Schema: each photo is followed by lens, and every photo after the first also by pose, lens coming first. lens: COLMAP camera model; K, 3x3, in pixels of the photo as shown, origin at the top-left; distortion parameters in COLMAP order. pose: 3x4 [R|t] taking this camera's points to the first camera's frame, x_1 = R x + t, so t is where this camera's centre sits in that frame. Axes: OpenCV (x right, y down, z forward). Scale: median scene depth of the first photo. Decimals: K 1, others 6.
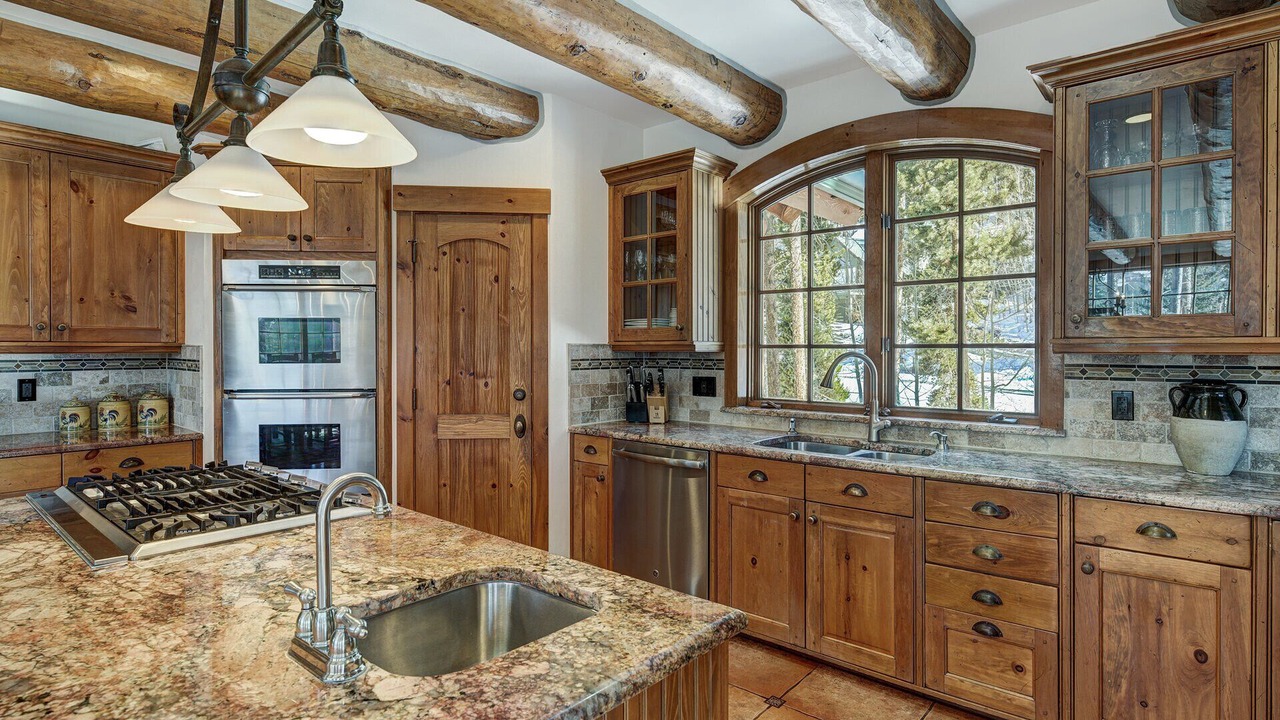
lens RADIAL K [[651.1, 0, 642.8], [0, 651.1, 353.6], [0, 0, 1]] dist [-0.003940, 0.001668]
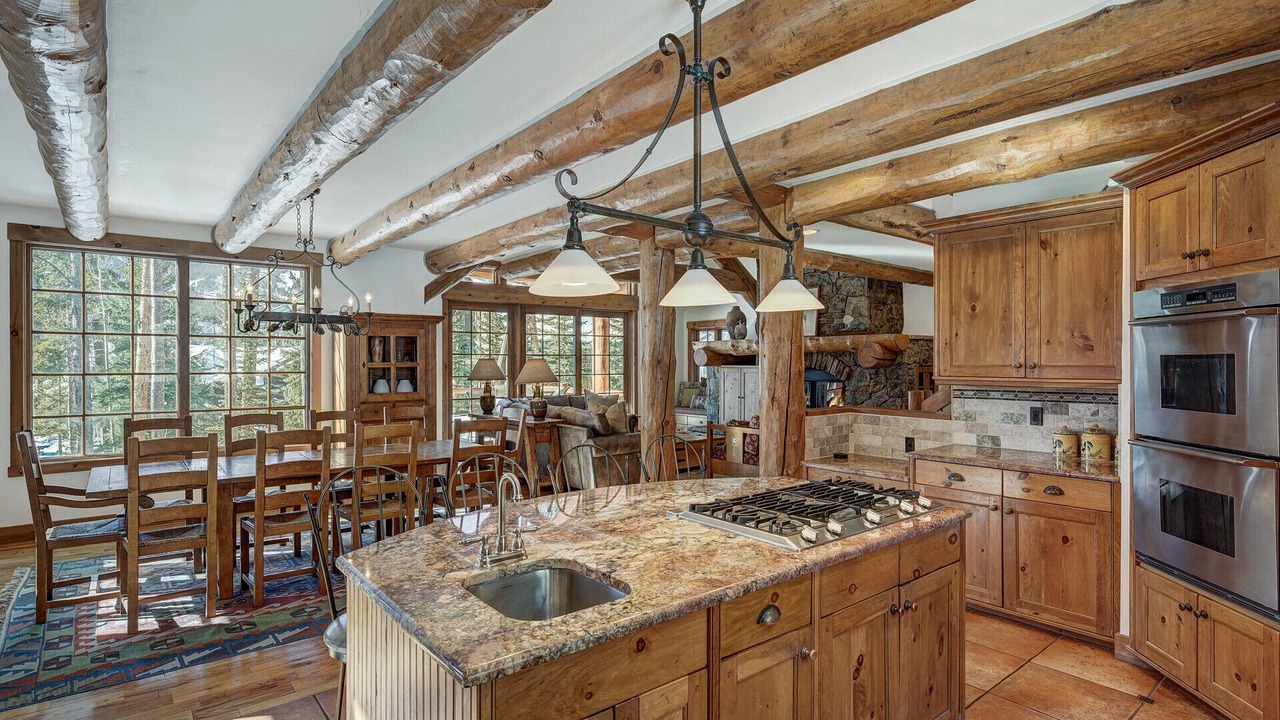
lens RADIAL K [[651.1, 0, 646.1], [0, 651.1, 360.7], [0, 0, 1]] dist [-0.003940, 0.001668]
pose [[-0.172633, -0.001588, -0.984985, 0.393025], [-0.008960, 0.999960, -0.000042, -0.042630], [0.984945, 0.008818, -0.172640, 0.494656]]
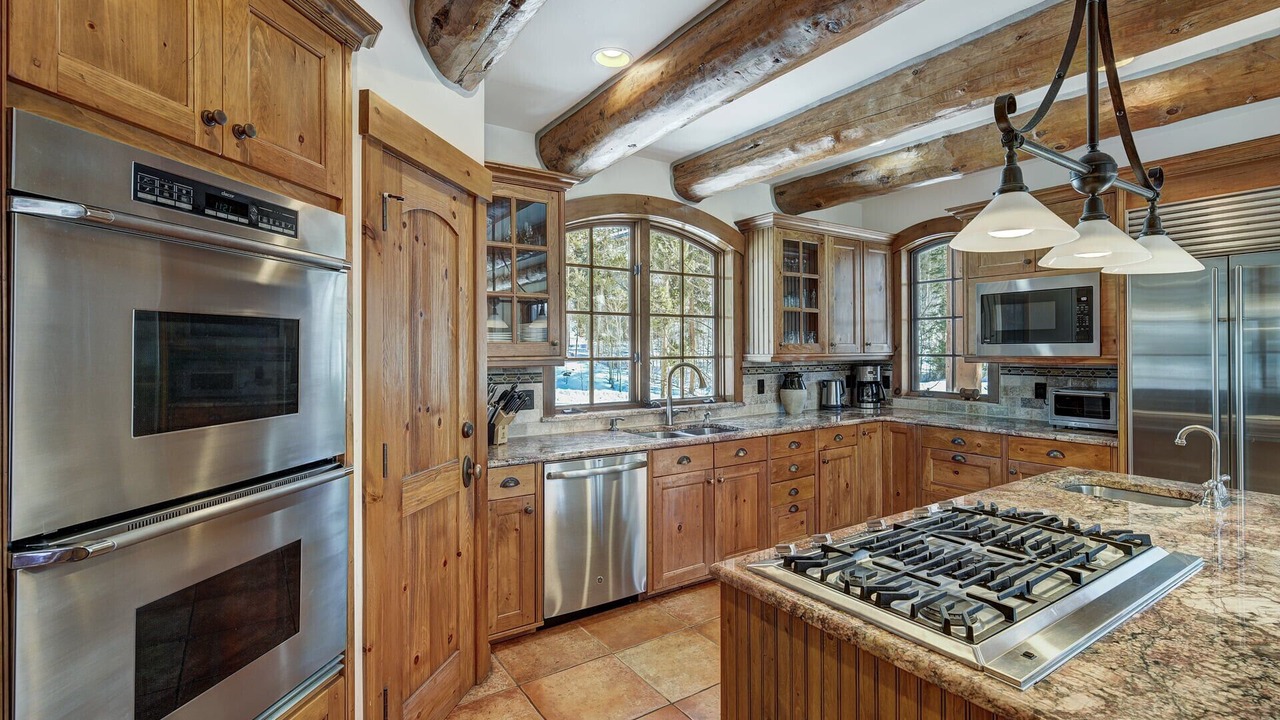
lens RADIAL K [[581.6, 0, 644.9], [0, 581.6, 347.9], [0, 0, 1]] dist [-0.000436, 0.000741]
pose [[0.268551, -0.000259, 0.963266, -0.854376], [0.011041, 0.999935, -0.002809, -0.031042], [-0.963202, 0.011390, 0.268536, 0.671195]]
